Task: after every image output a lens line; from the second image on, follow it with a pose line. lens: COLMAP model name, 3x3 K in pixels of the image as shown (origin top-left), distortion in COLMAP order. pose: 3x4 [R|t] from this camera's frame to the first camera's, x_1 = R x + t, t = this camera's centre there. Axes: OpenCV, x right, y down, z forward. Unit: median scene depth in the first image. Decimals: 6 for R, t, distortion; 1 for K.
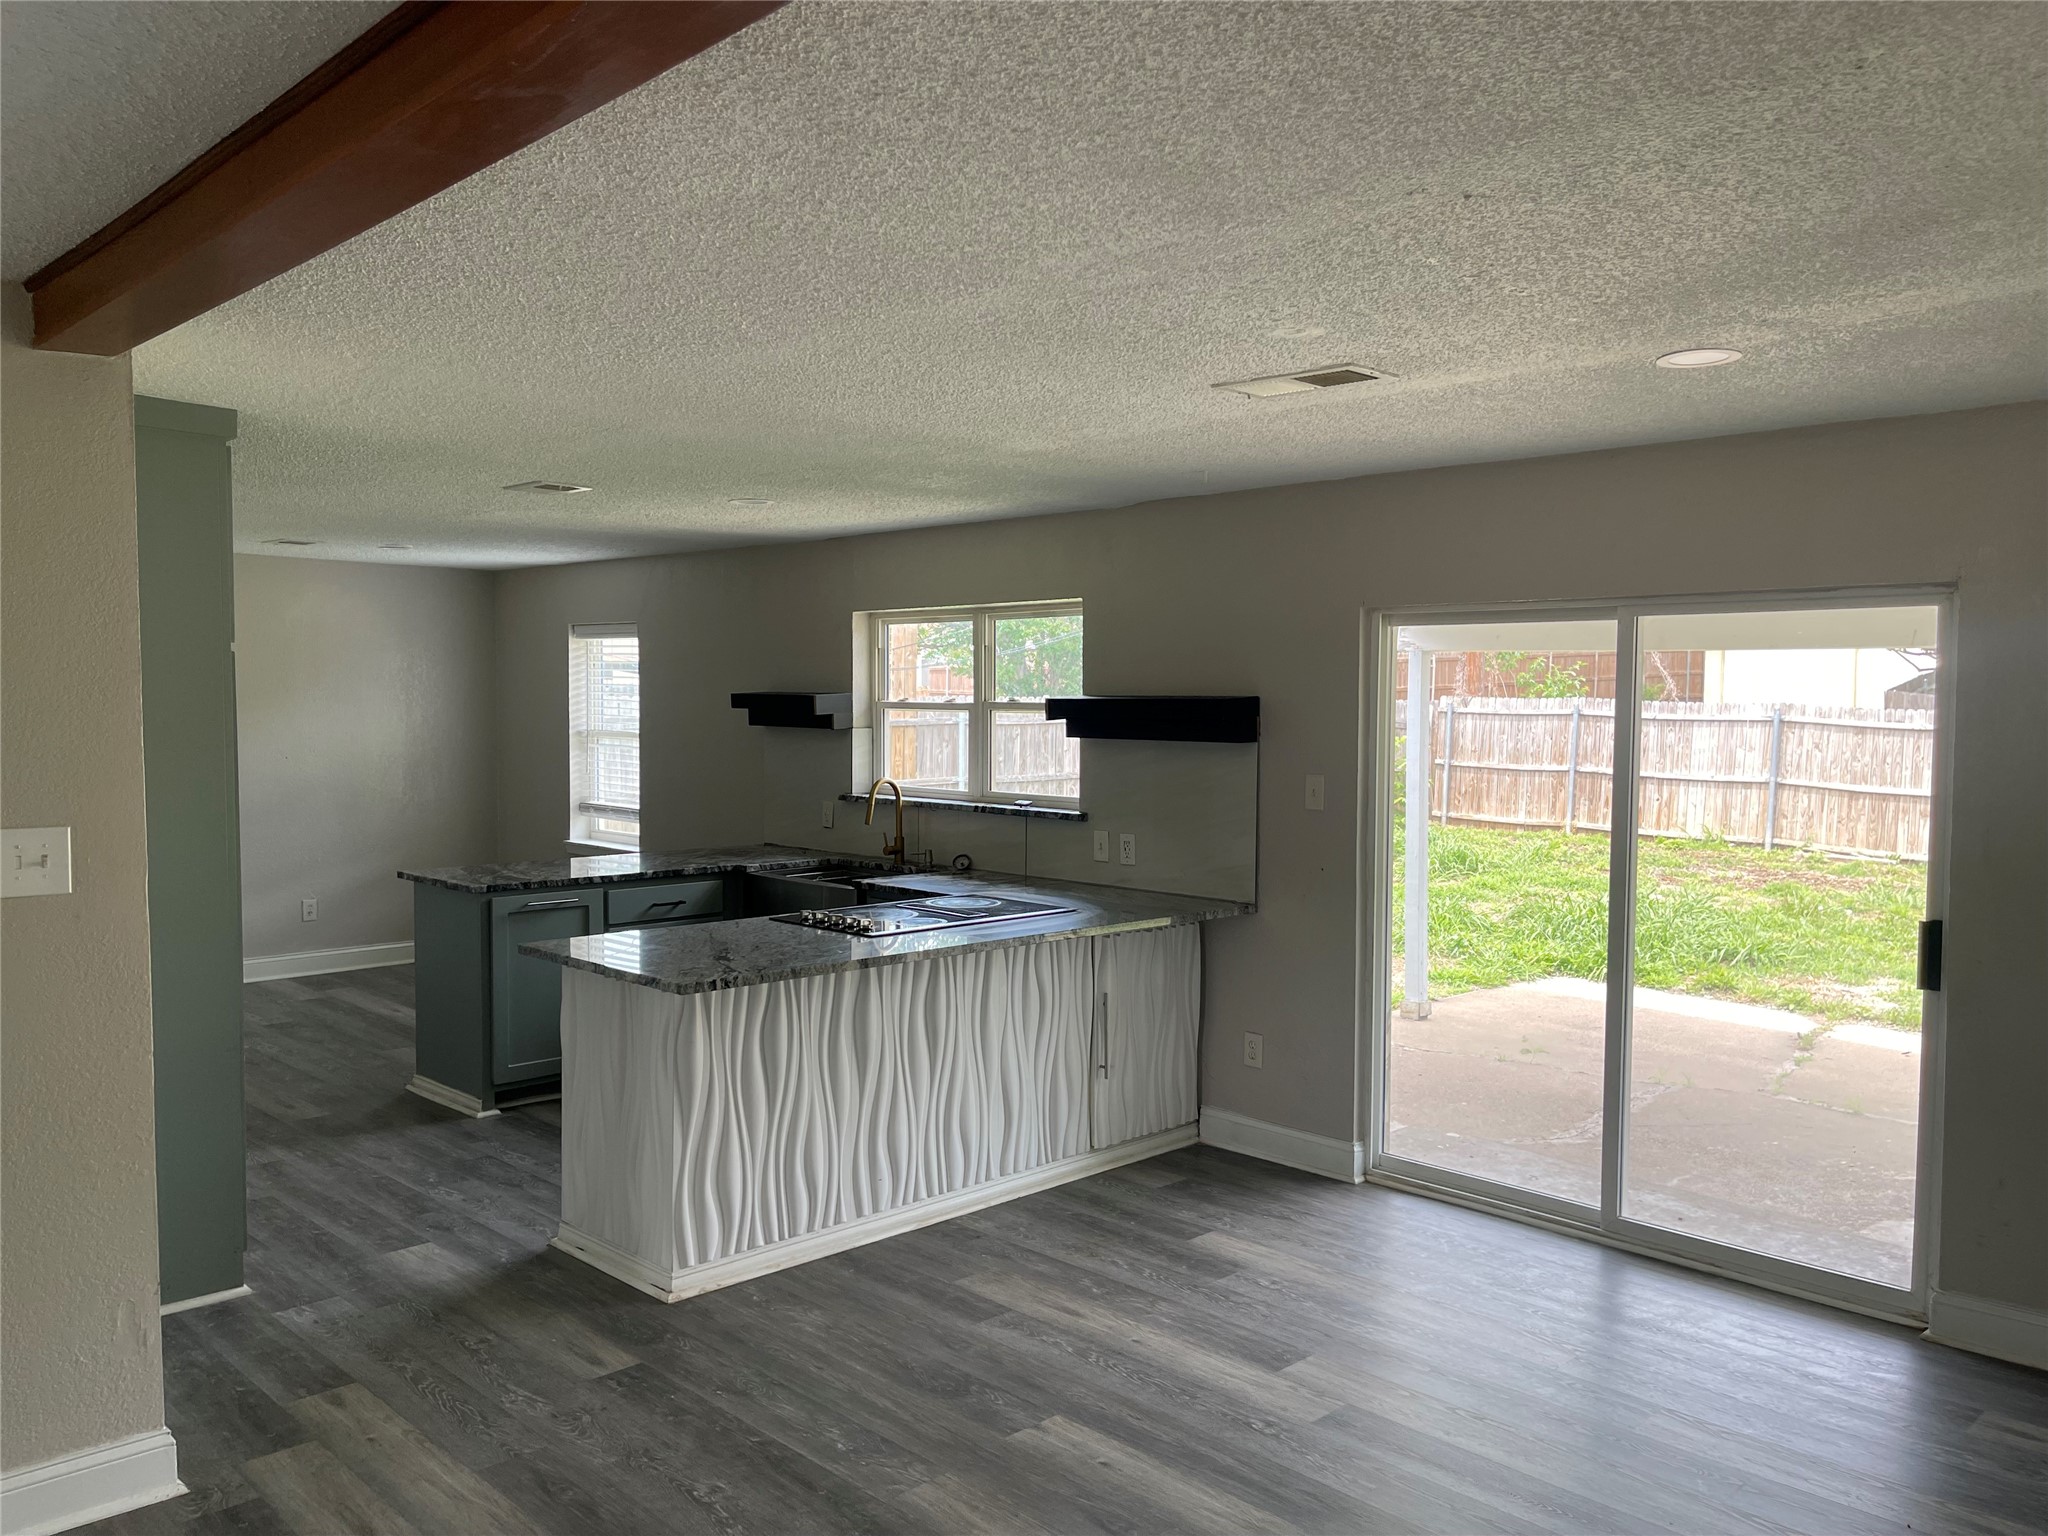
lens RADIAL K [[1533.6, 0, 1027.3], [0, 1533.6, 769.7], [0, 0, 1]] dist [0.004309, 0.001636]
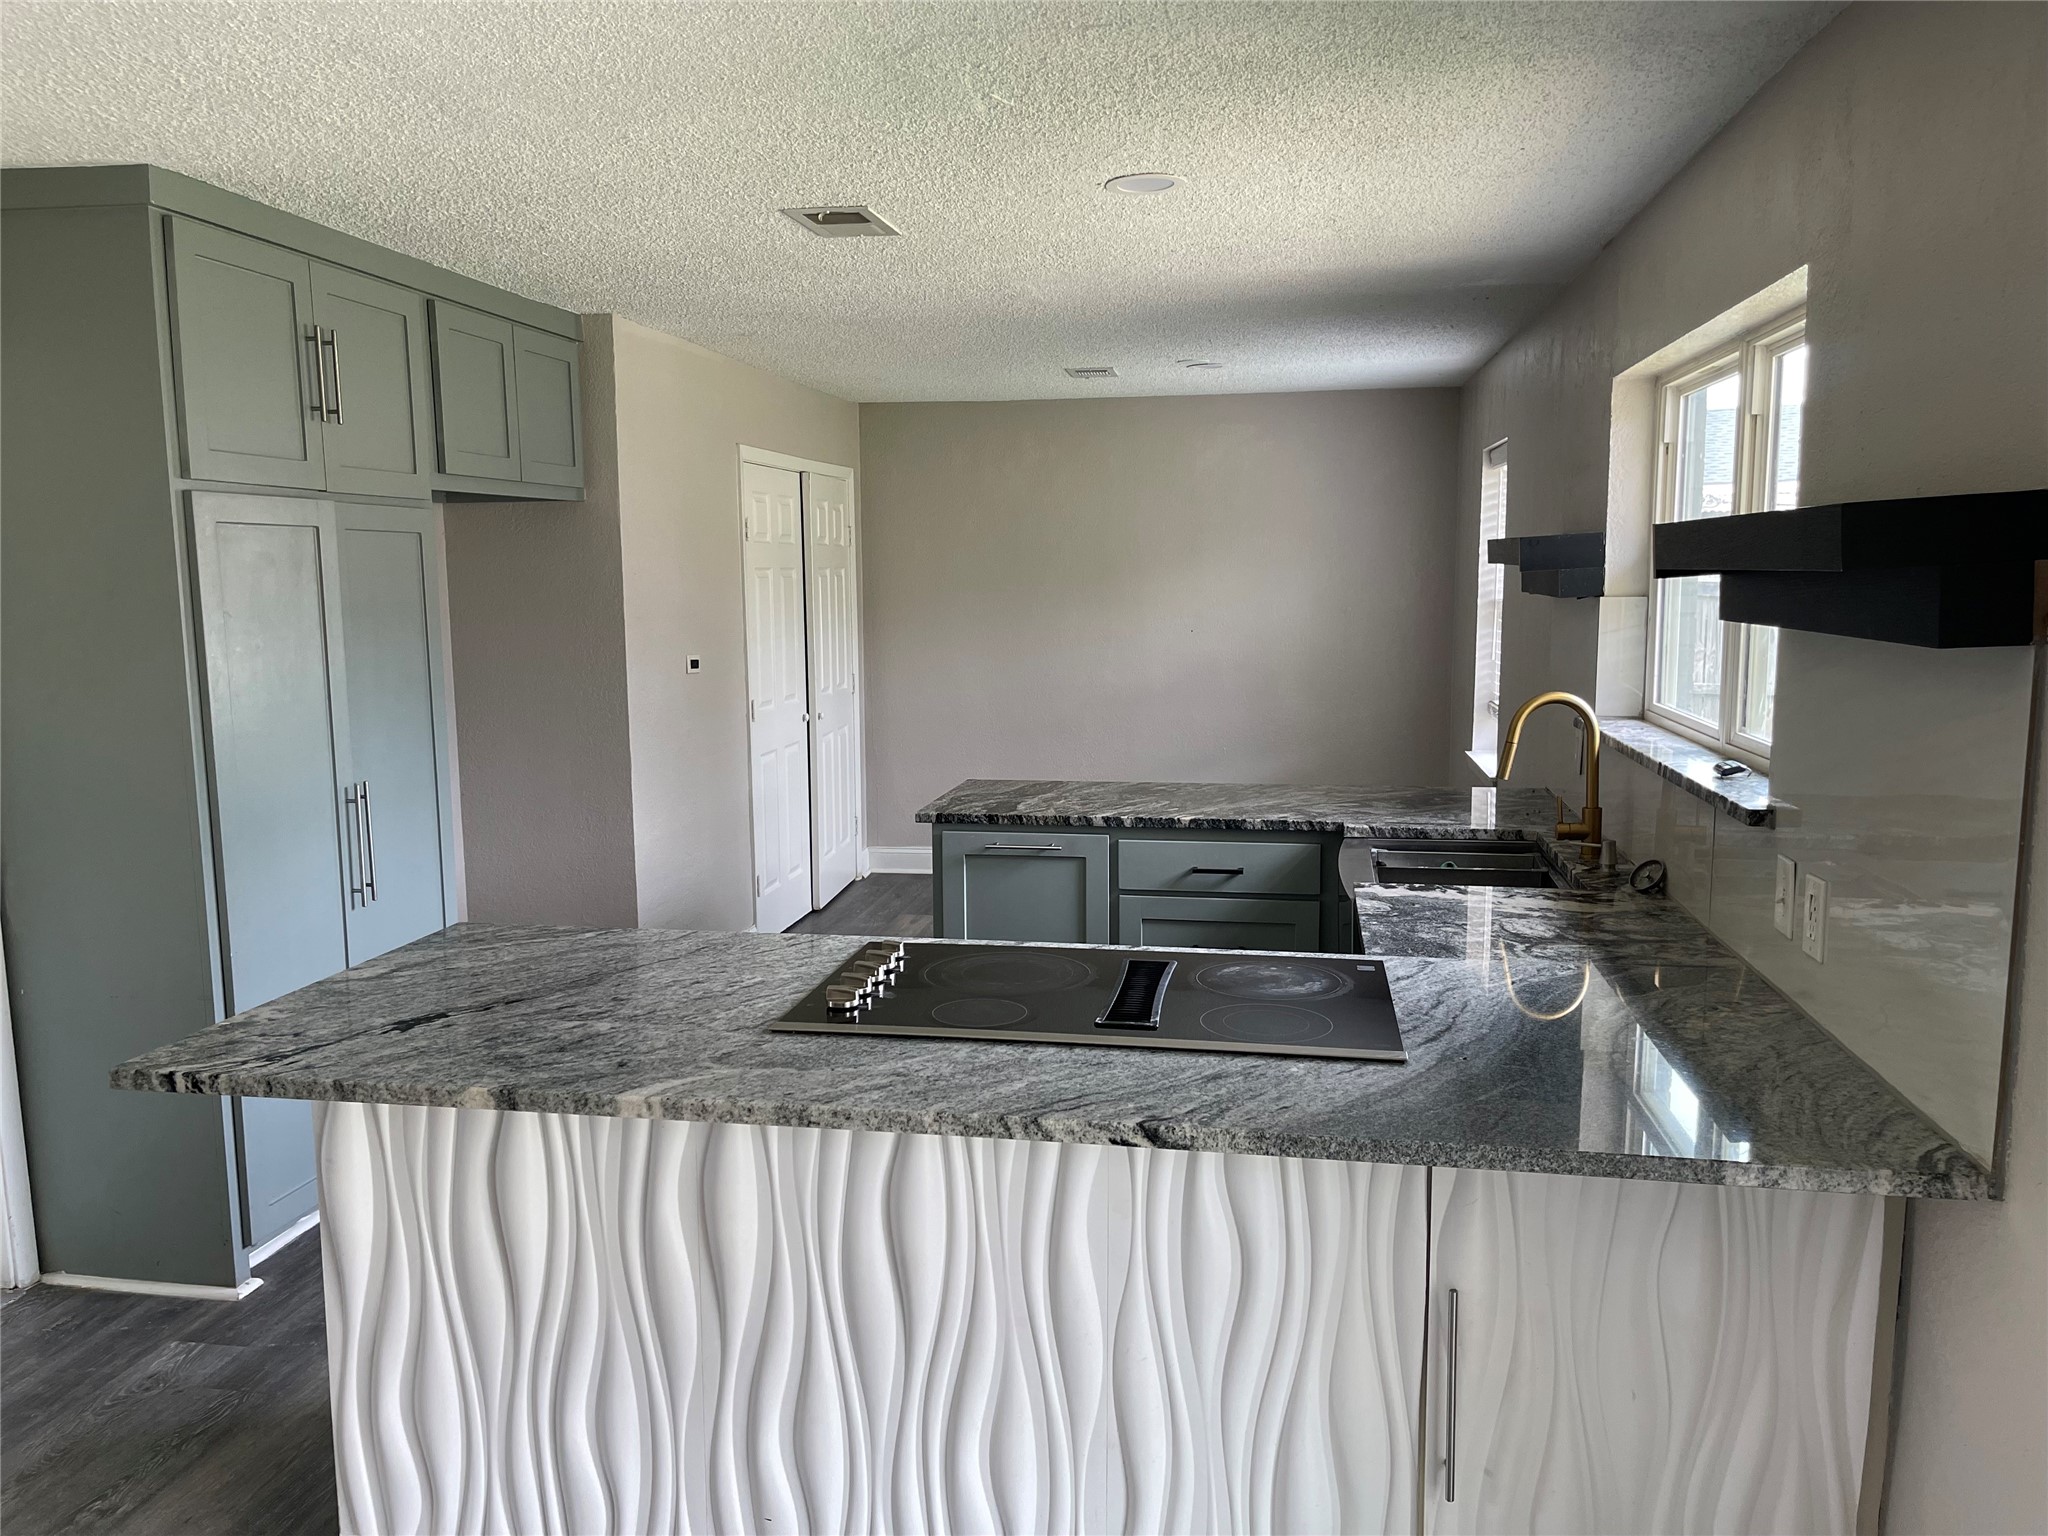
lens RADIAL K [[1533.6, 0, 1024.5], [0, 1533.6, 769.8], [0, 0, 1]] dist [0.004309, 0.001636]
pose [[0.586011, 0.094719, -0.804748, 0.266114], [-0.025167, 0.994793, 0.098761, -0.018344], [0.809912, -0.037622, 0.585343, 0.650442]]
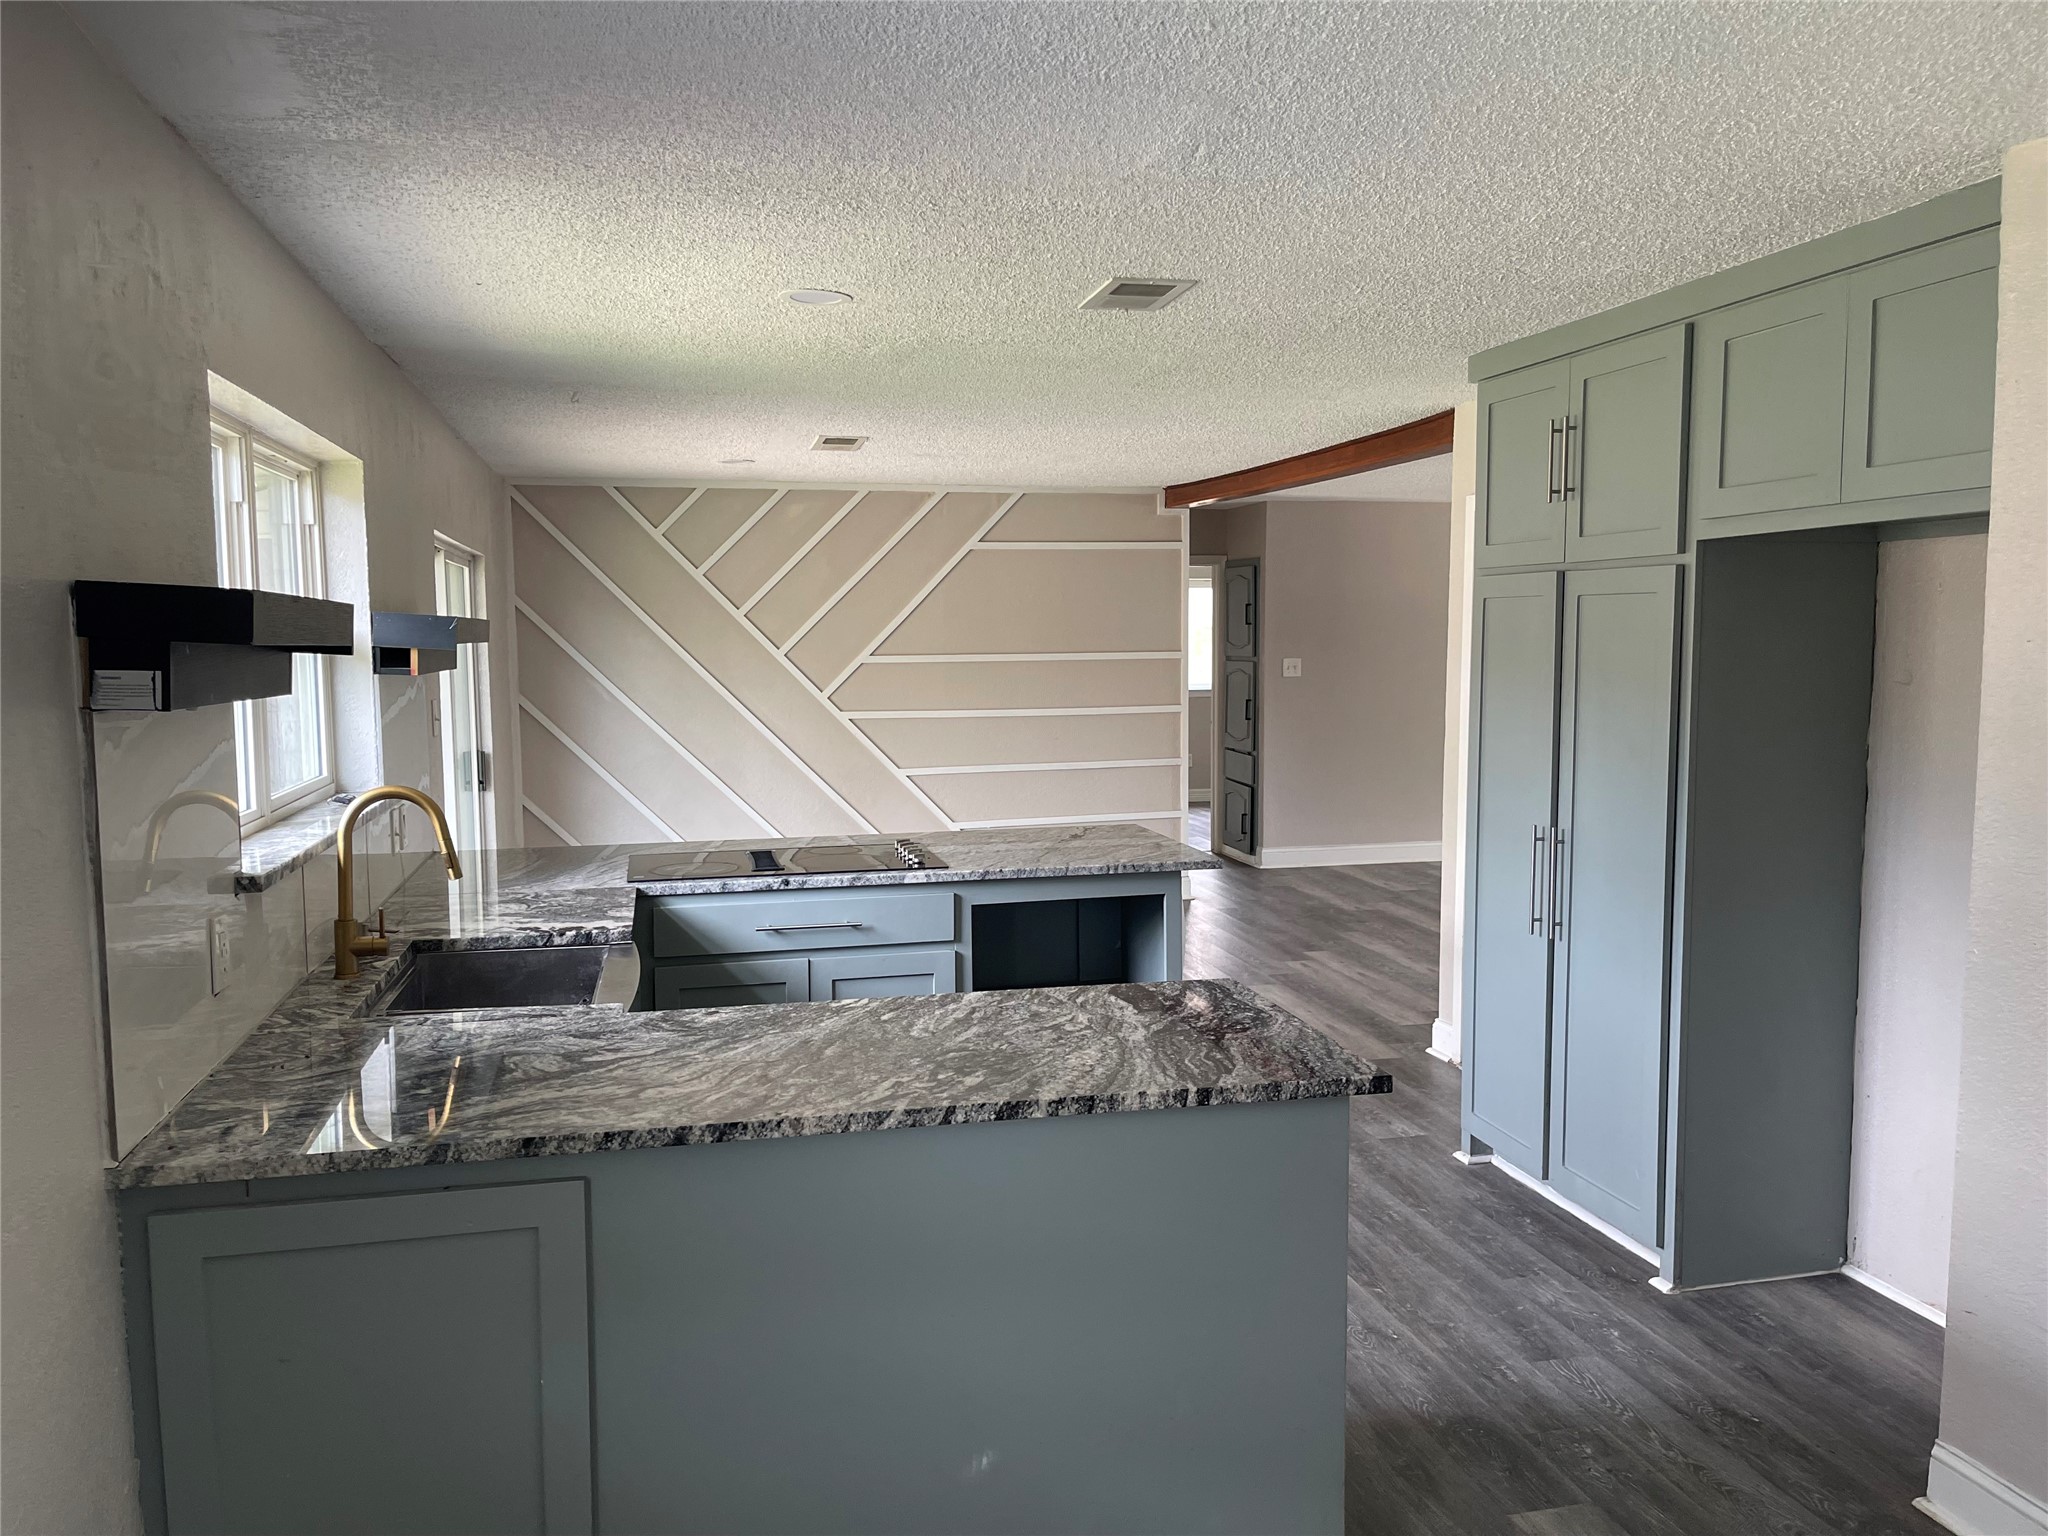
lens RADIAL K [[1533.6, 0, 1022.0], [0, 1533.6, 772.2], [0, 0, 1]] dist [0.004309, 0.001636]
pose [[-0.853990, -0.055145, 0.517359, -0.594112], [0.016495, 0.990998, 0.132858, -0.065963], [-0.520028, 0.121993, -0.845393, 1.542211]]
